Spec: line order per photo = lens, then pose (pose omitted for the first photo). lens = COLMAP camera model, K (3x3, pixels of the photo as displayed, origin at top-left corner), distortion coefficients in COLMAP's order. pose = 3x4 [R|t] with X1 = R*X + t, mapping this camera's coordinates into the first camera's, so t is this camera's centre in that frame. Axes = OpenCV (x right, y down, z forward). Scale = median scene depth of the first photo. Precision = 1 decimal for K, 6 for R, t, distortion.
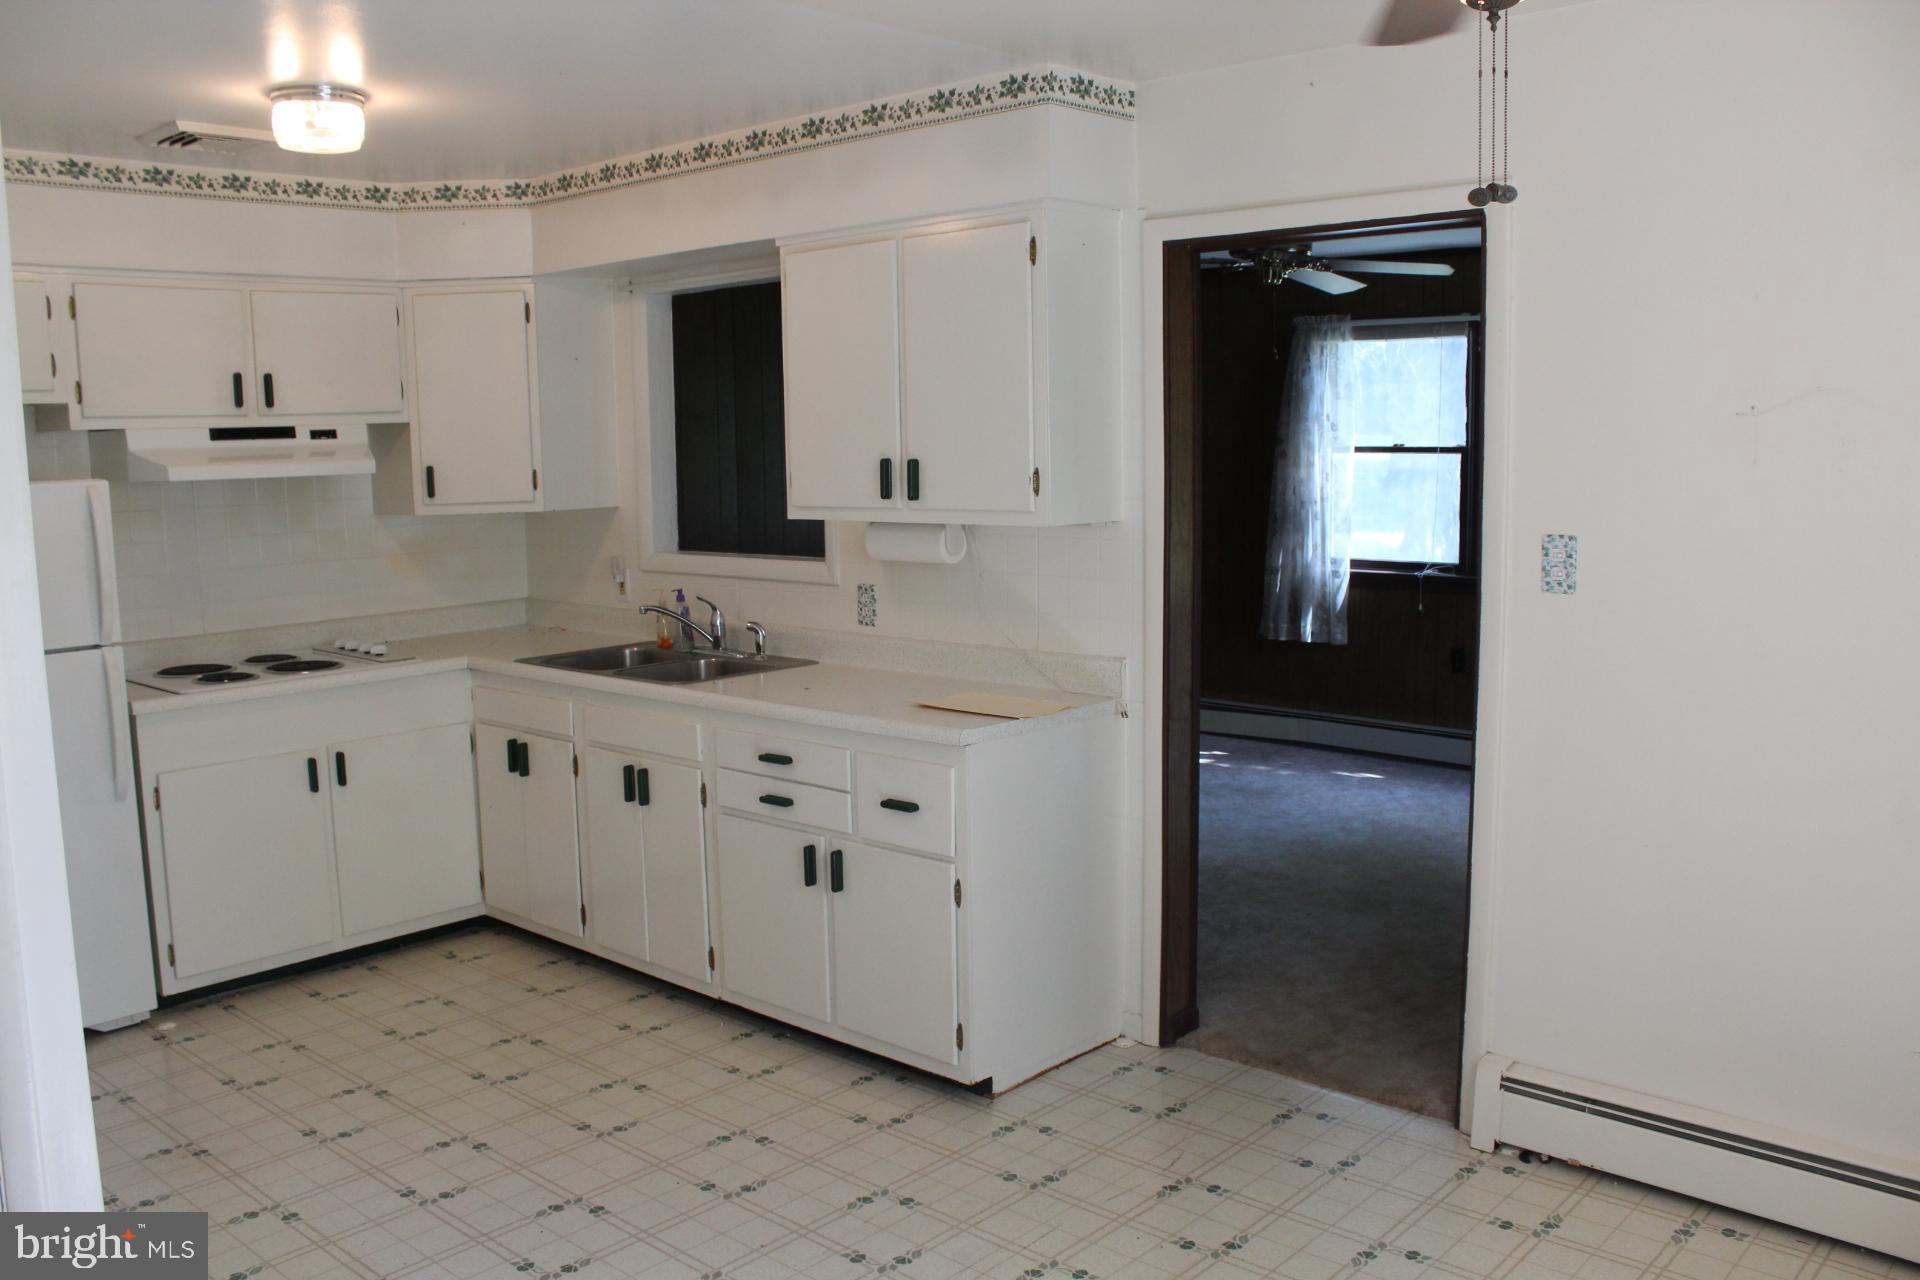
lens RADIAL K [[1601.4, 0, 960.0], [0, 1601.4, 640.0], [0, 0, 1]] dist [-0.161759, 0.167324]
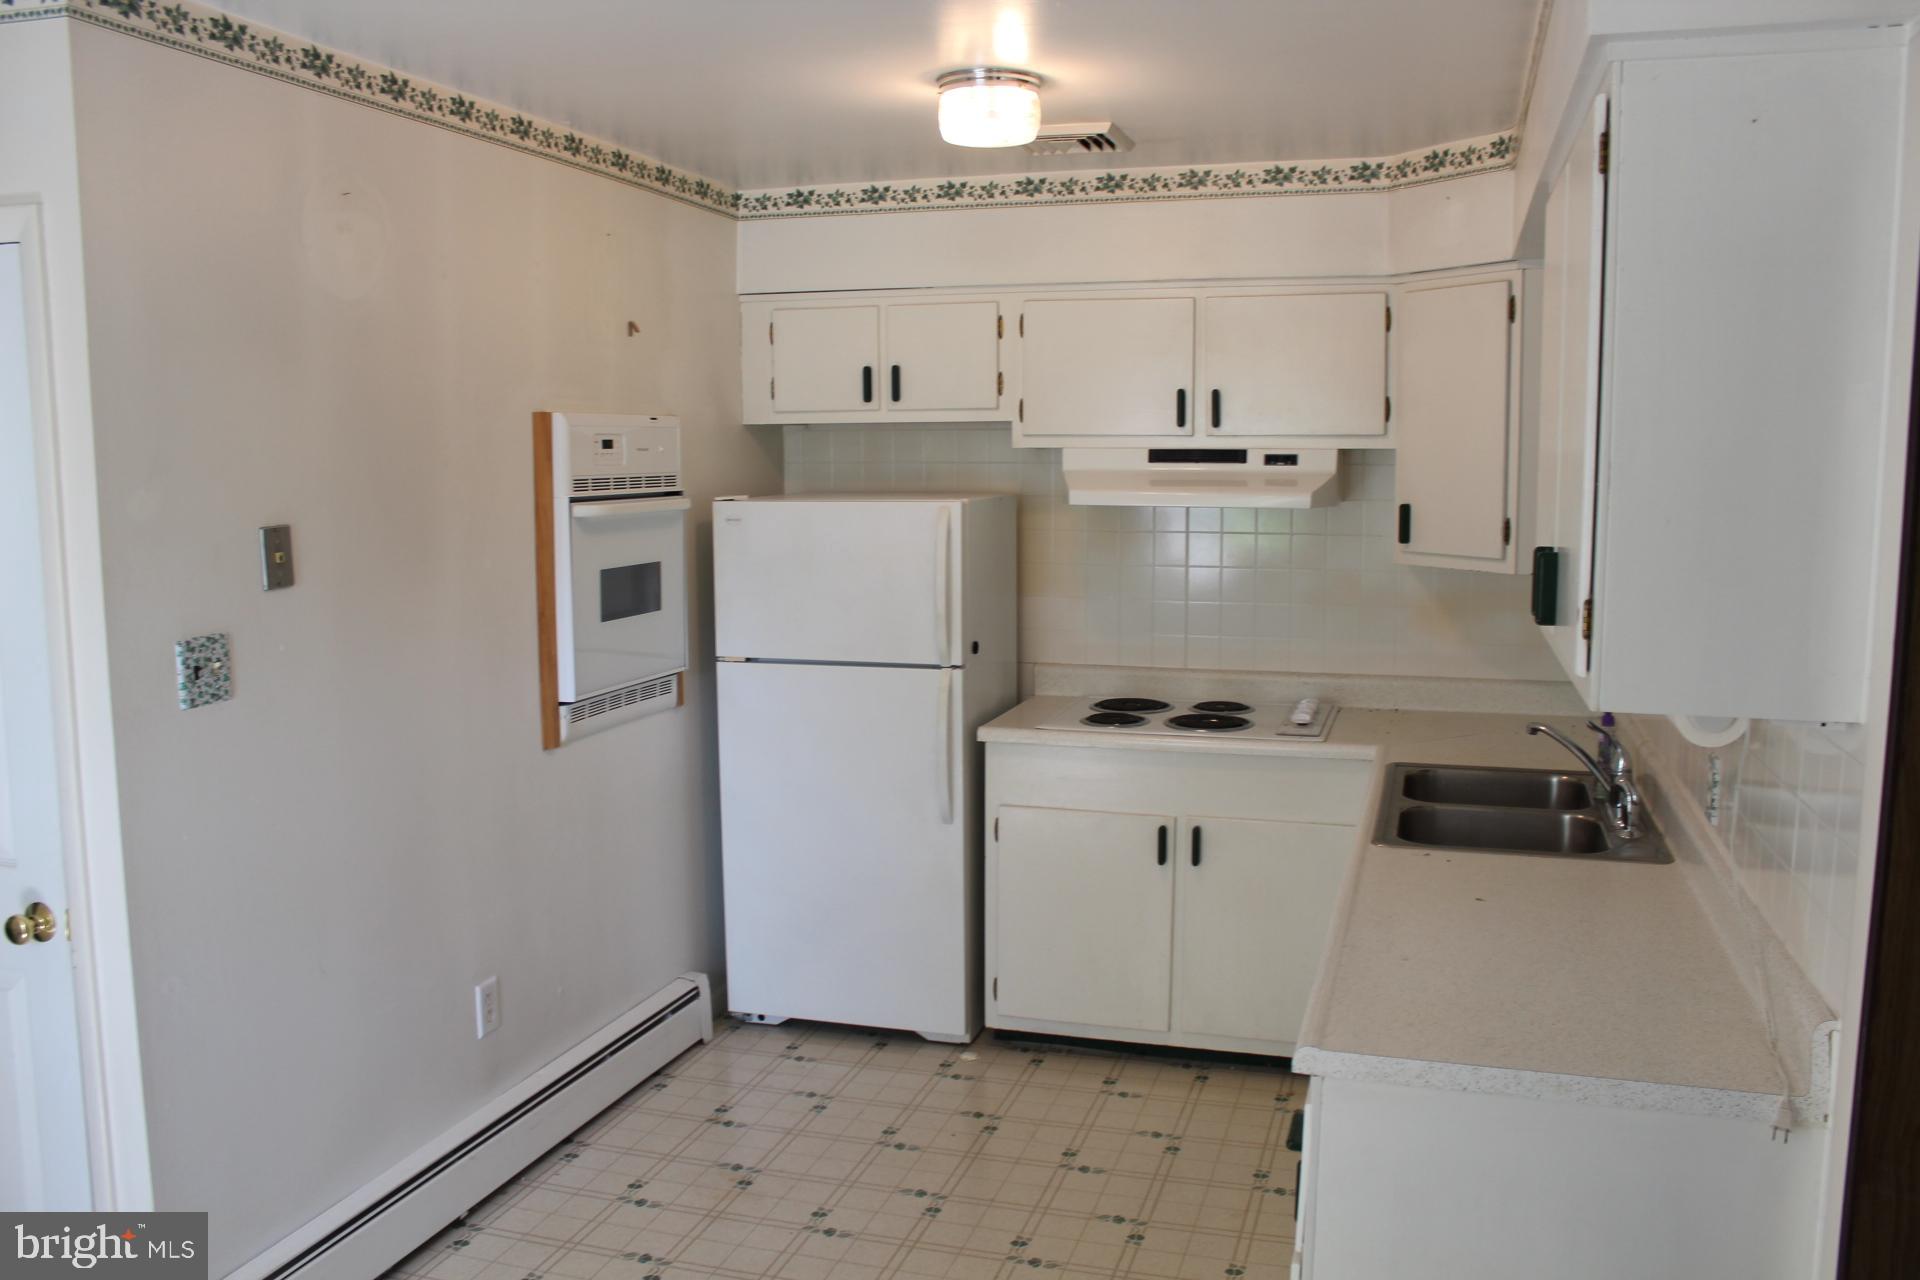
lens RADIAL K [[1601.4, 0, 960.0], [0, 1601.4, 640.0], [0, 0, 1]] dist [-0.161759, 0.167324]
pose [[0.434256, 0.129585, -0.891420, 0.337909], [-0.124782, 0.988711, 0.082940, -0.092277], [0.892105, 0.075216, 0.445524, 0.506432]]
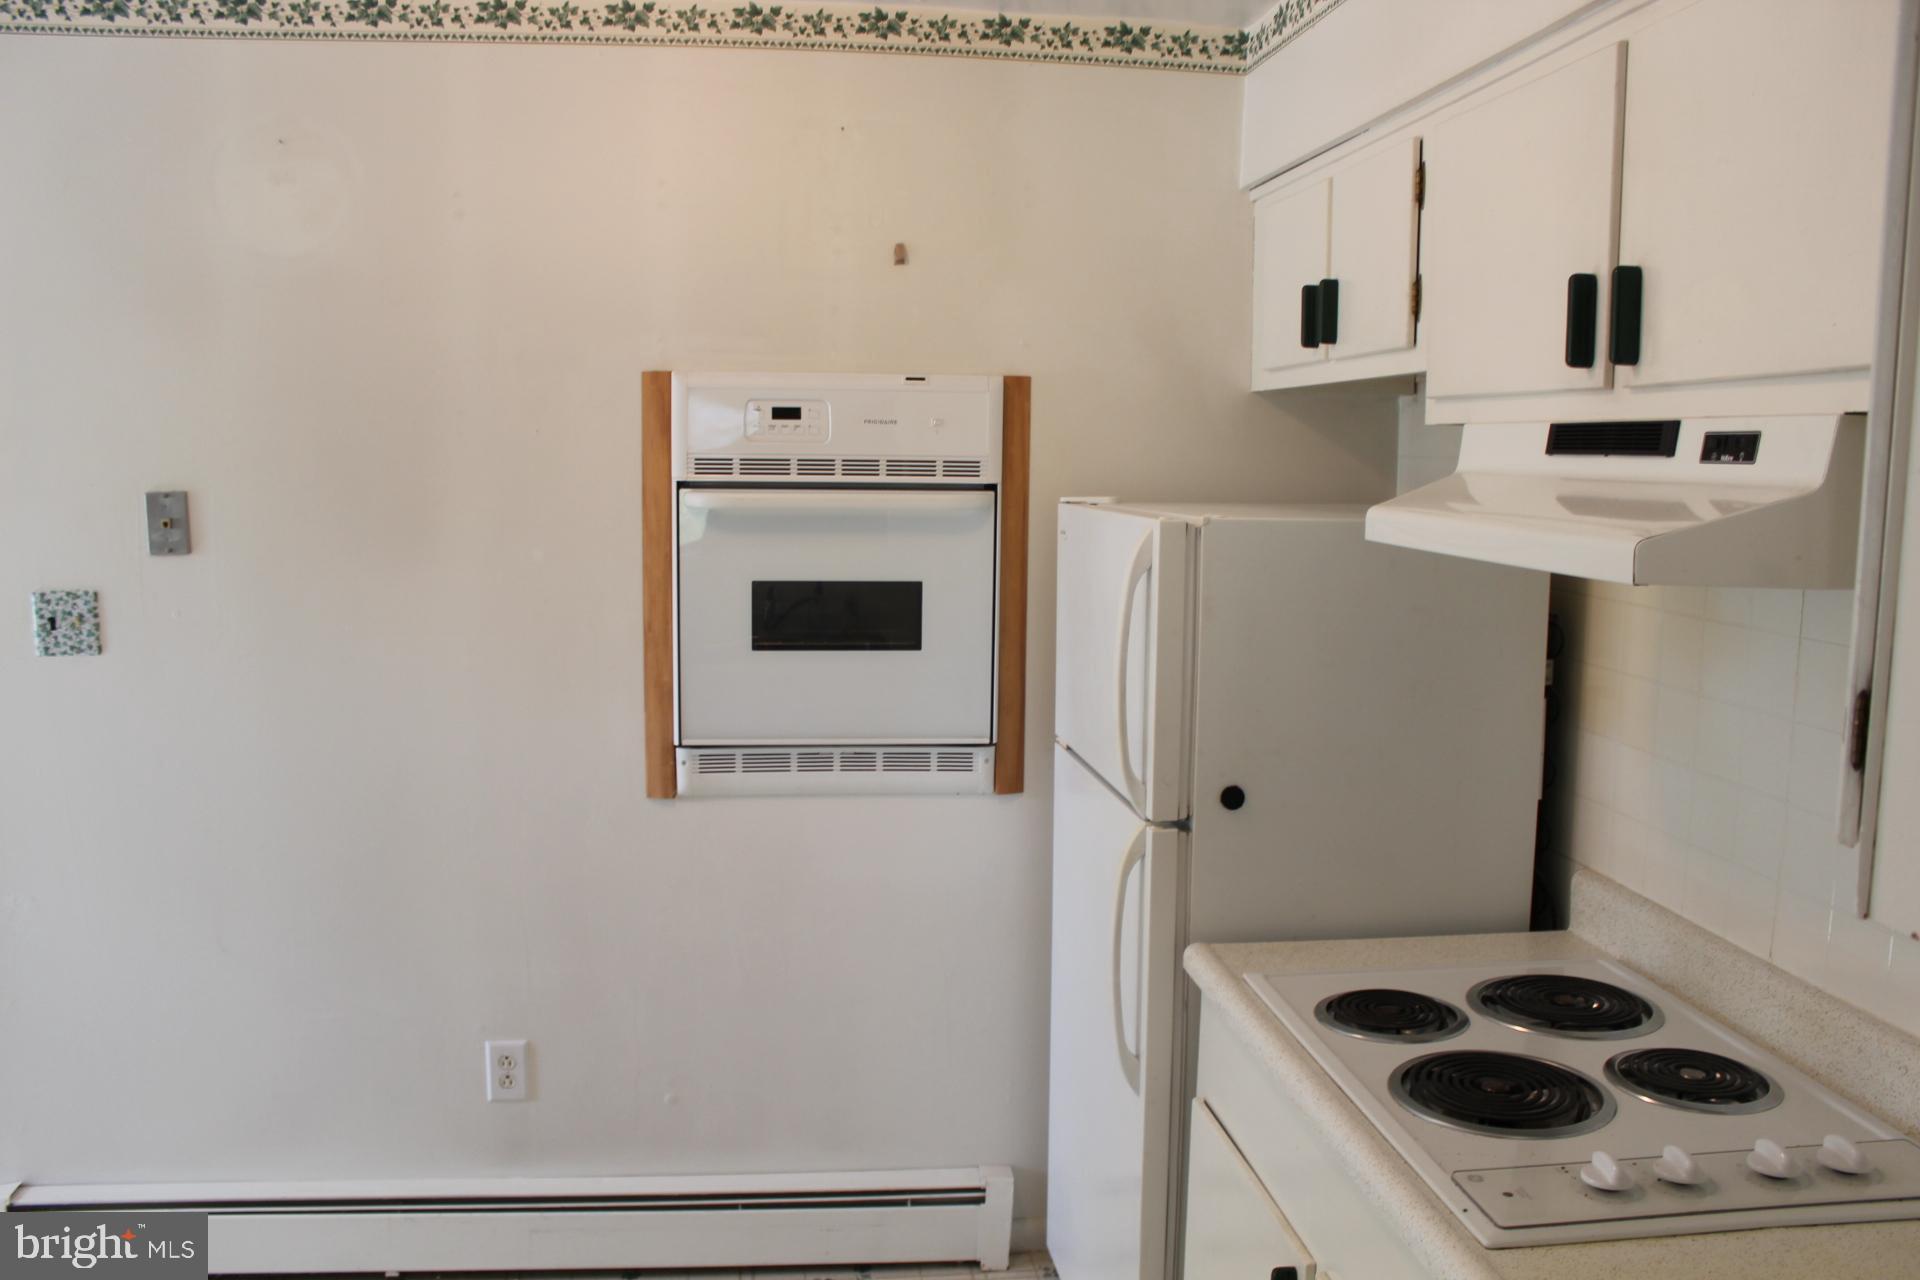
lens RADIAL K [[1601.4, 0, 960.0], [0, 1601.4, 640.0], [0, 0, 1]] dist [-0.161759, 0.167324]
pose [[-0.646763, 0.106169, -0.755266, -0.083896], [-0.095819, 0.971107, 0.218564, -0.161437], [0.756648, 0.213727, -0.617903, 1.188667]]
